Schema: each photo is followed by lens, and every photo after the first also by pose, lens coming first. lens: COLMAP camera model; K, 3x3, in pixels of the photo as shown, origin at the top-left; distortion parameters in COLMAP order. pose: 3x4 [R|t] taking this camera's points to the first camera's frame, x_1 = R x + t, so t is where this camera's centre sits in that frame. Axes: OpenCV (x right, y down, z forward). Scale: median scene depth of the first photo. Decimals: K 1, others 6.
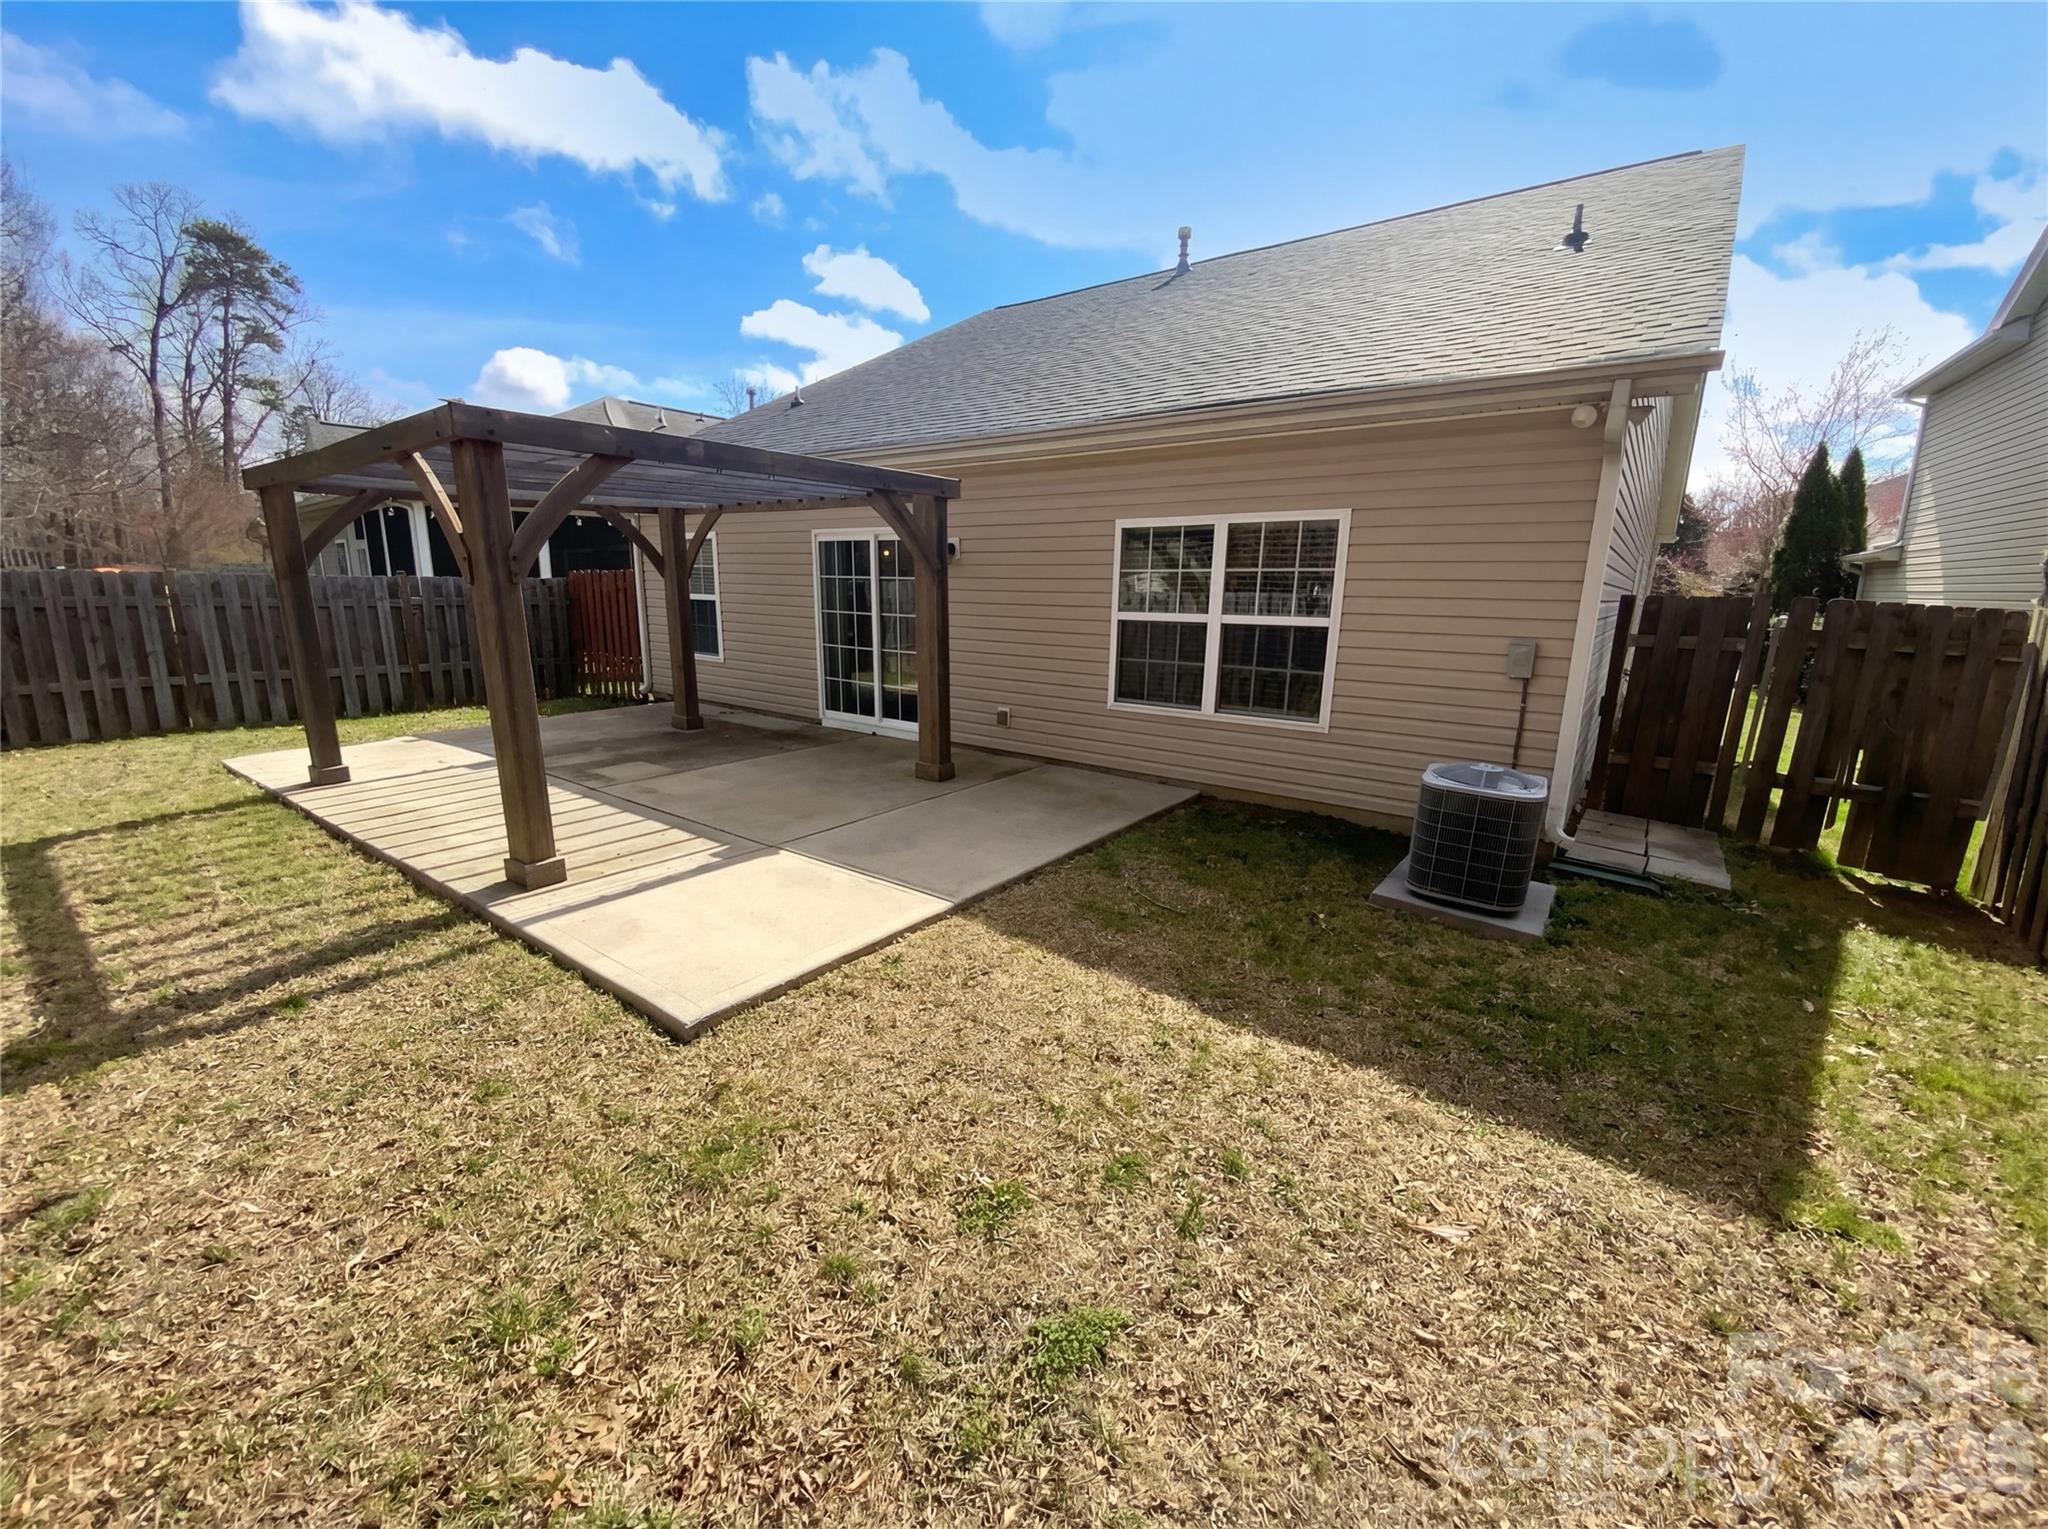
lens RADIAL K [[769.9, 0, 1024.0], [0, 769.9, 764.5], [0, 0, 1]] dist [0.000388, 0.000007]
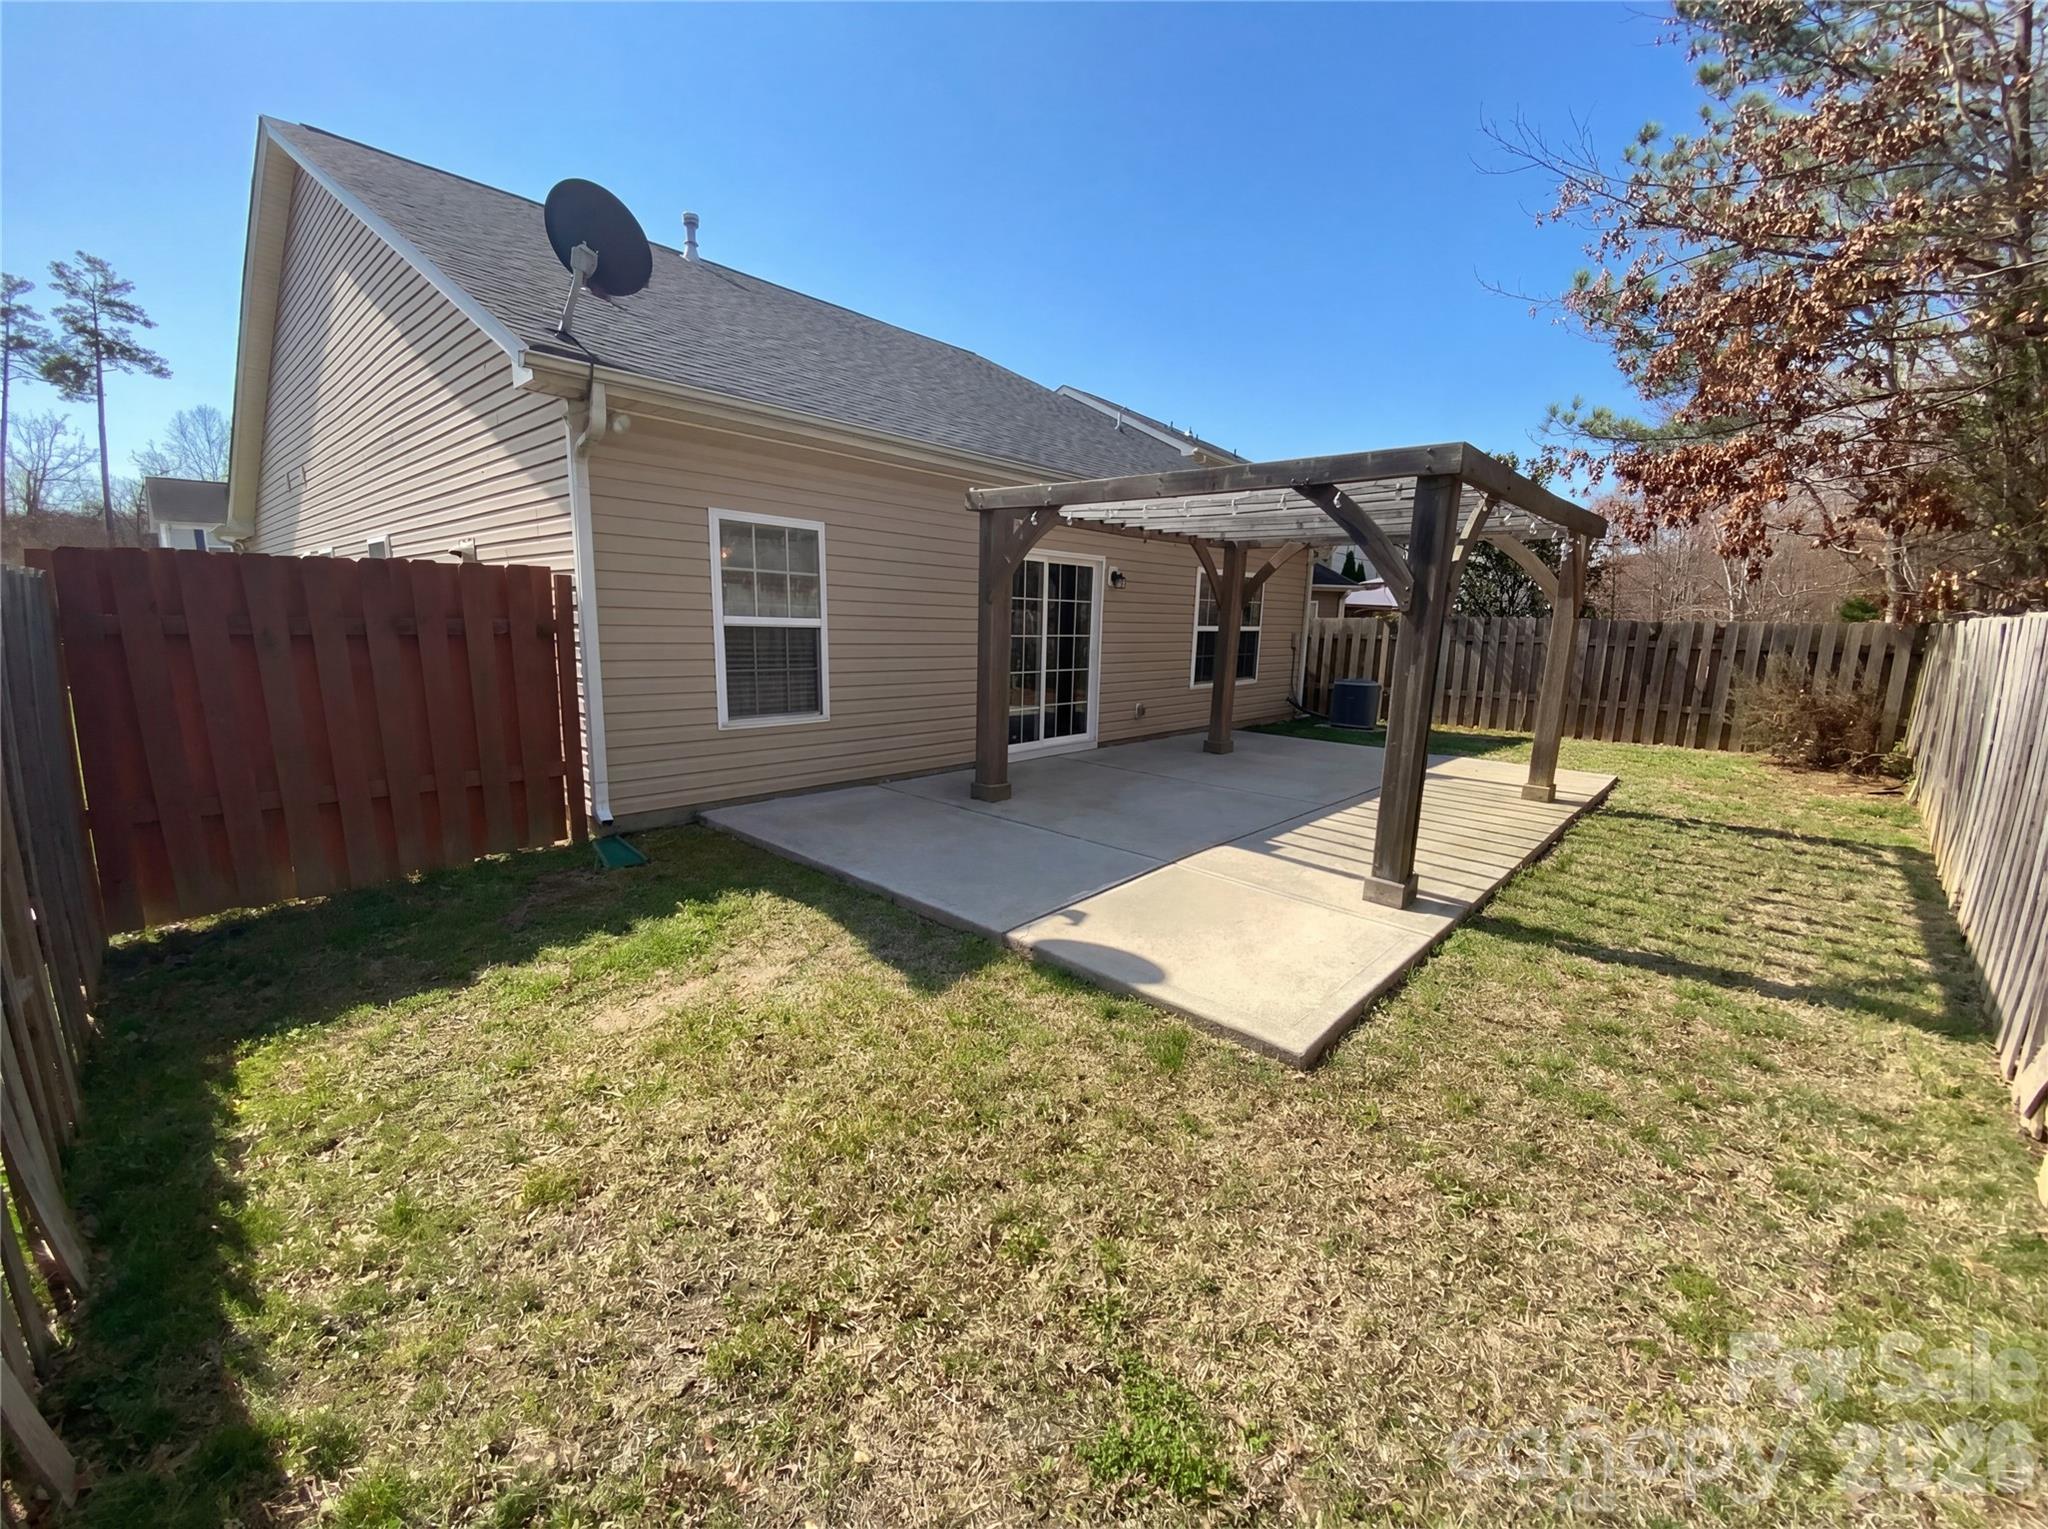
lens RADIAL K [[850.8, 0, 1026.9], [0, 850.8, 775.3], [0, 0, 1]] dist [0.020759, -0.019651]
pose [[0.111069, -0.210136, 0.971343, -0.830537], [0.186500, 0.964433, 0.187316, -0.149000], [-0.976157, 0.160350, 0.146309, 0.575084]]
